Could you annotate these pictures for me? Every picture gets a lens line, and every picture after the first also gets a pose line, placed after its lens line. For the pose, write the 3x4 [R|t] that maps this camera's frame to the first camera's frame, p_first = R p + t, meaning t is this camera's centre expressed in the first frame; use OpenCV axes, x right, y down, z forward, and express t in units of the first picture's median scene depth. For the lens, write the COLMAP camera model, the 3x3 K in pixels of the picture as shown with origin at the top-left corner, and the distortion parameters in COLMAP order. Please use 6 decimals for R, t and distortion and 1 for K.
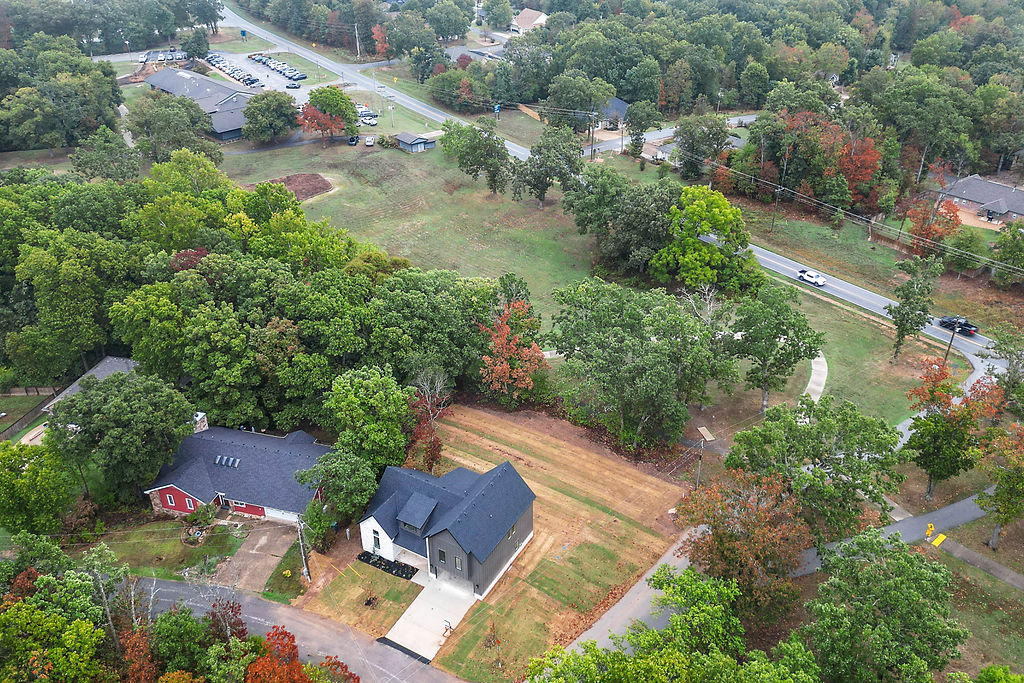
lens RADIAL K [[836.1, 0, 512.0], [0, 836.1, 341.5], [0, 0, 1]] dist [0.121943, -0.185571]
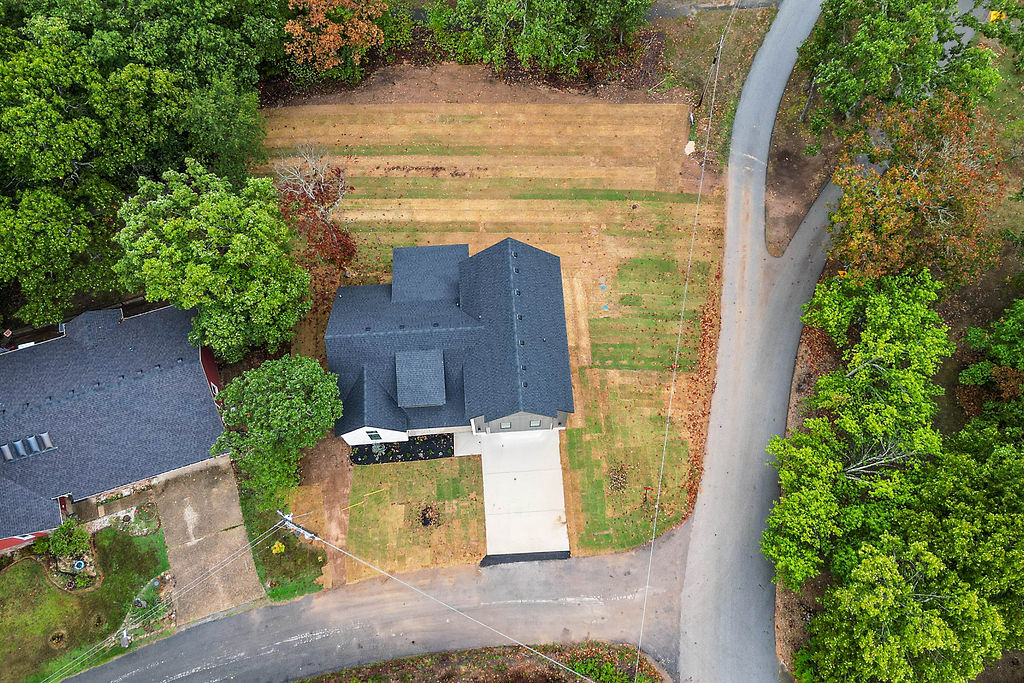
lens RADIAL K [[836.1, 0, 512.0], [0, 836.1, 341.5], [0, 0, 1]] dist [0.121943, -0.185571]
pose [[0.828671, -0.526590, 0.189757, -0.154233], [0.290929, 0.694827, 0.657705, -0.198574], [-0.478189, -0.489815, 0.728983, 0.512751]]
